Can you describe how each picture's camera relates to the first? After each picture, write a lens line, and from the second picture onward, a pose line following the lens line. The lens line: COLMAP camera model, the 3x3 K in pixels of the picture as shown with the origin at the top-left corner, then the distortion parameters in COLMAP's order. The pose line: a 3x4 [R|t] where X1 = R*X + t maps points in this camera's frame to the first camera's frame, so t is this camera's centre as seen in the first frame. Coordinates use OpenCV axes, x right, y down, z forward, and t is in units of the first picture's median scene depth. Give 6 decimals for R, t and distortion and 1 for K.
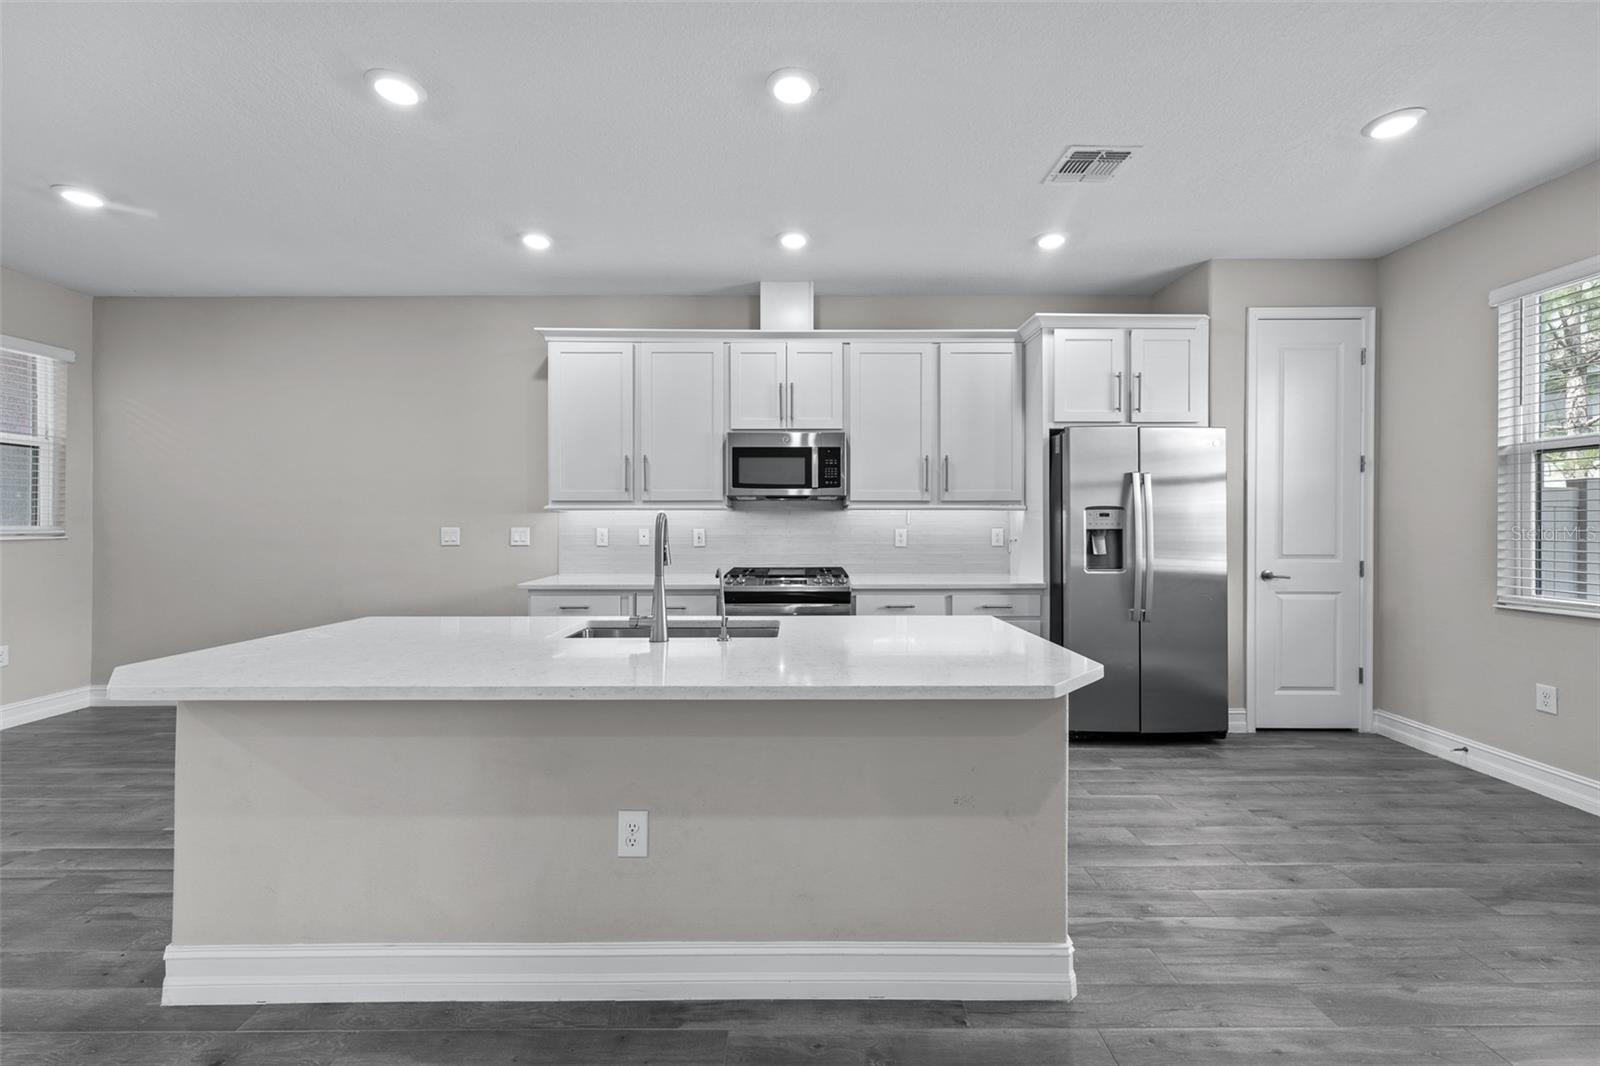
lens RADIAL K [[636.2, 0, 801.0], [0, 636.2, 524.2], [0, 0, 1]] dist [-0.000962, 0.000062]
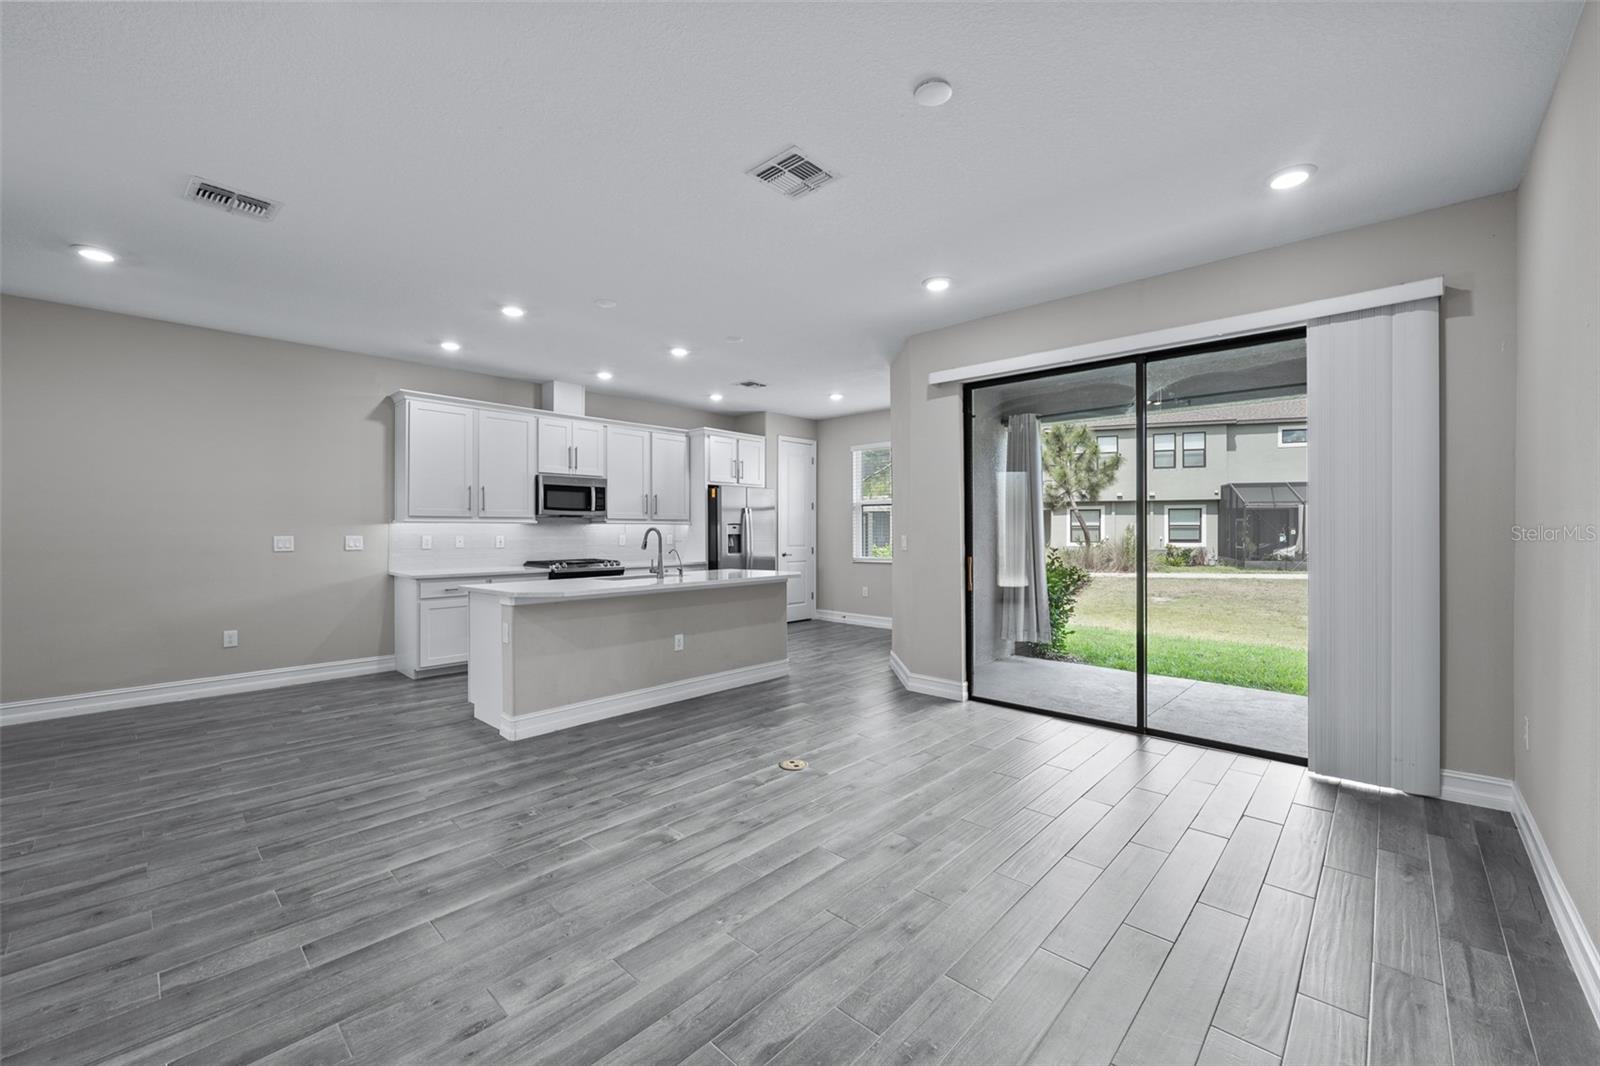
lens RADIAL K [[636.2, 0, 801.0], [0, 636.2, 524.2], [0, 0, 1]] dist [-0.000962, 0.000062]
pose [[0.685352, 0.006277, 0.728185, -0.876011], [0.004157, 0.999913, -0.012532, 0.001773], [-0.728200, 0.011616, 0.685266, -0.595101]]
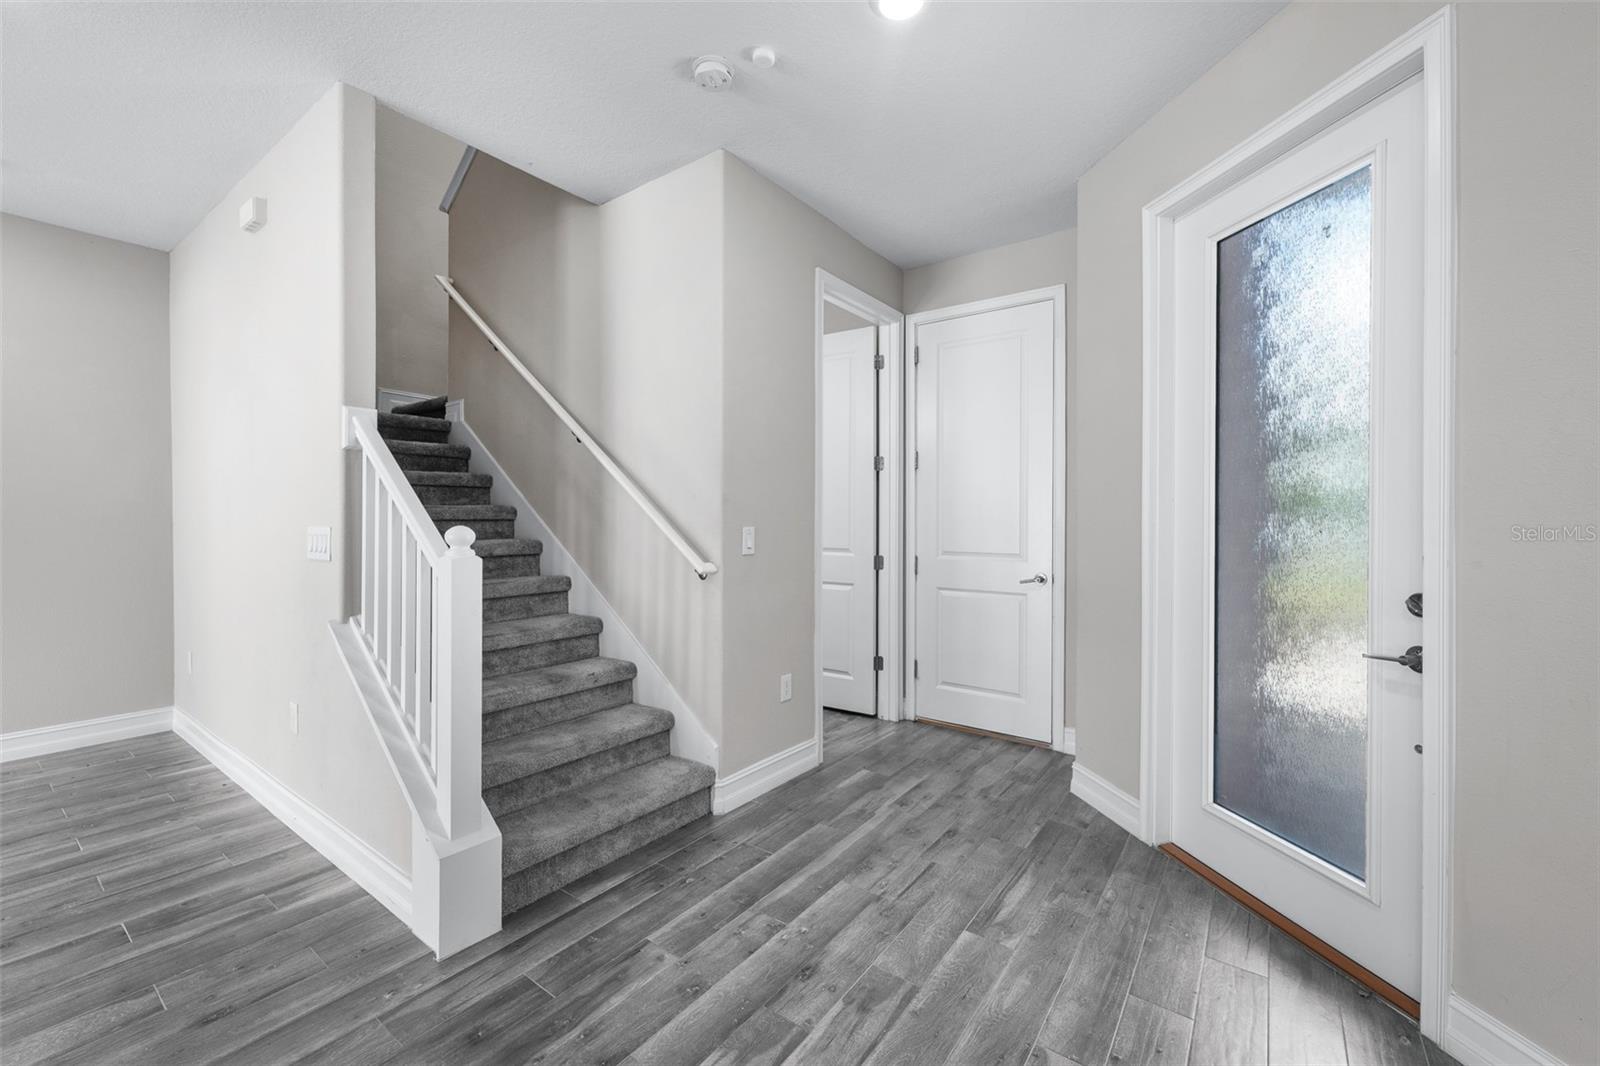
lens RADIAL K [[646.3, 0, 797.8], [0, 646.3, 520.8], [0, 0, 1]] dist [-0.001781, -0.000223]
pose [[-0.596531, 0.001759, -0.802588, -0.763469], [-0.008045, 0.999934, 0.008172, -0.001016], [0.802550, 0.011332, -0.596478, 0.691013]]
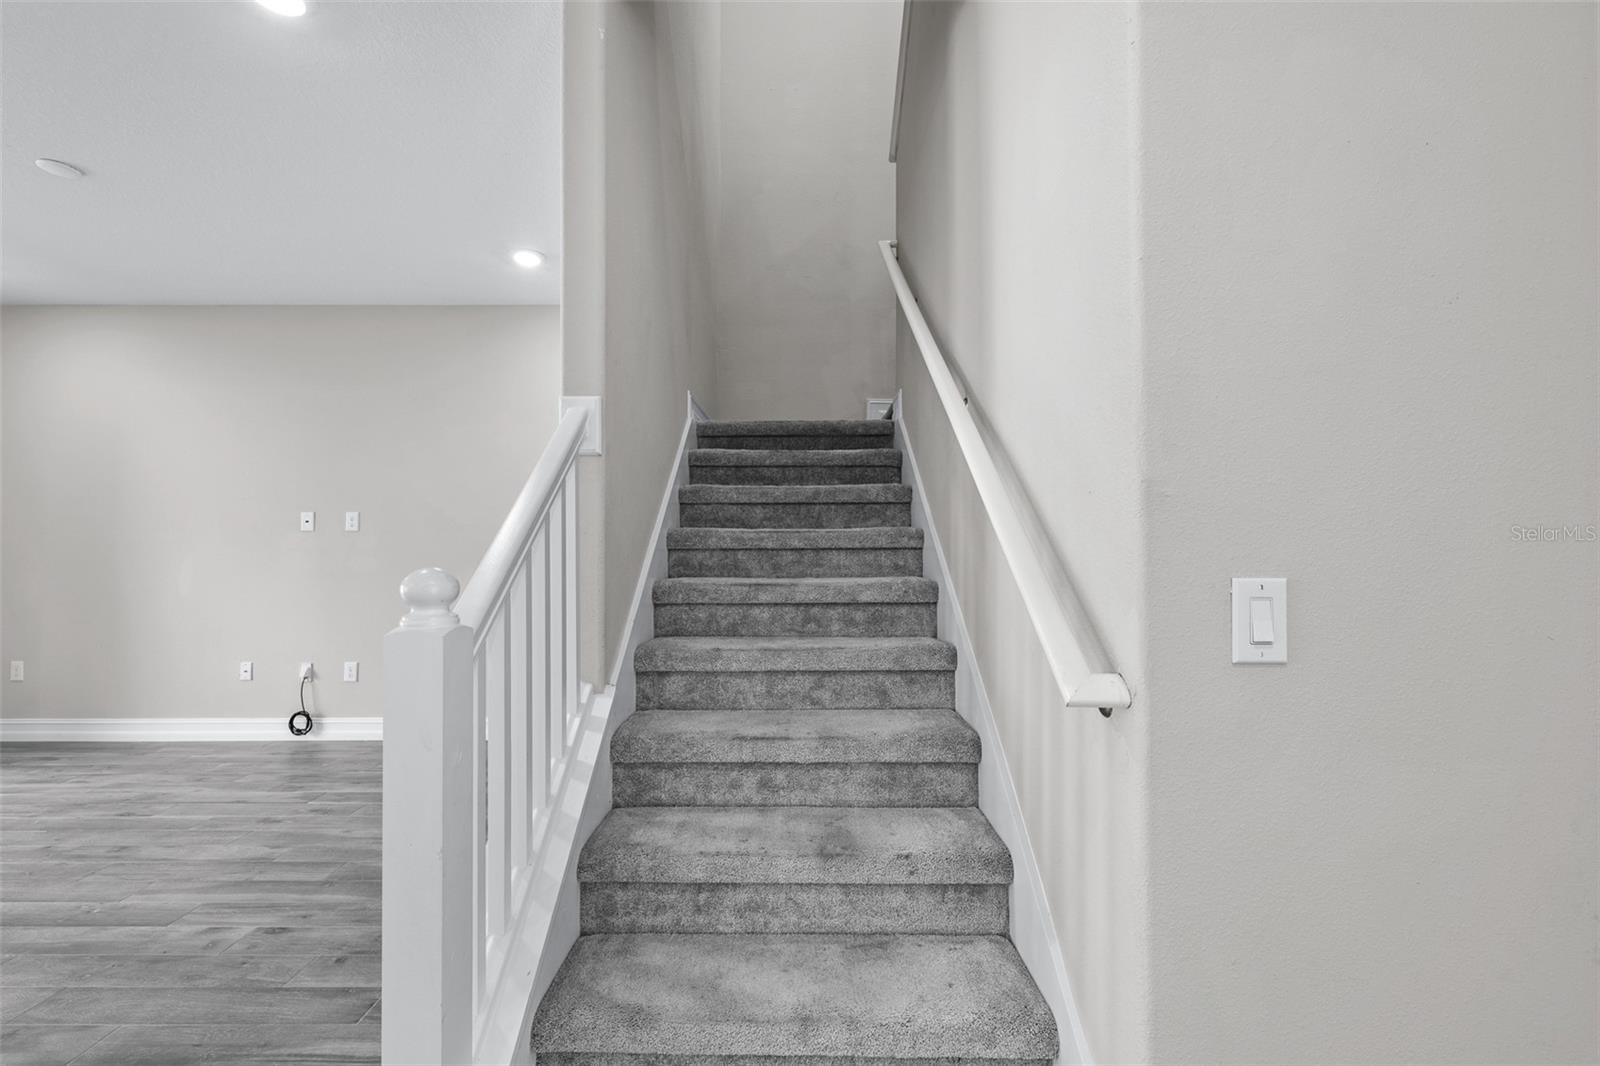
lens RADIAL K [[665.6, 0, 800.0], [0, 665.6, 533.0], [0, 0, 1]] dist [-0.000765, -0.000231]
pose [[-0.999997, 0.001483, -0.002115, -1.164638], [0.001496, 0.999979, -0.006257, -0.002611], [0.002106, -0.006261, -0.999978, 0.442716]]
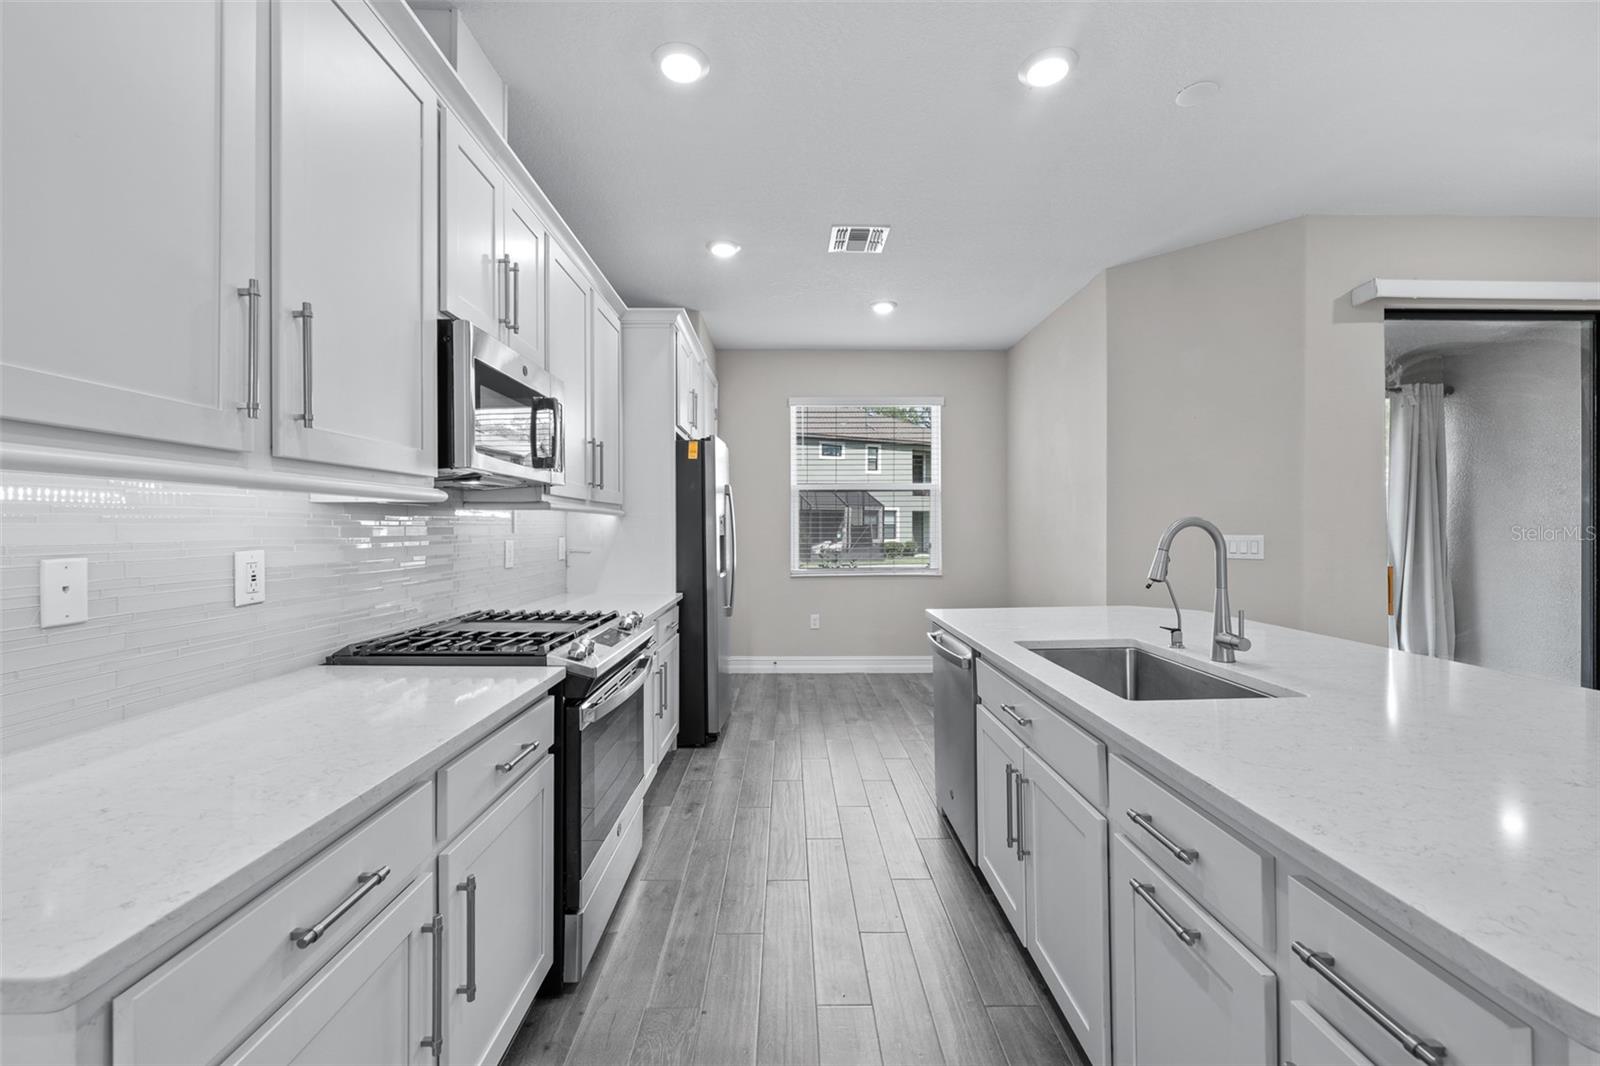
lens RADIAL K [[646.3, 0, 797.8], [0, 646.3, 520.8], [0, 0, 1]] dist [-0.001781, -0.000223]
pose [[-0.010479, 0.011280, 0.999881, -0.585354], [0.005713, 0.999921, -0.011220, -0.002713], [-0.999929, 0.005595, -0.010542, 0.830763]]
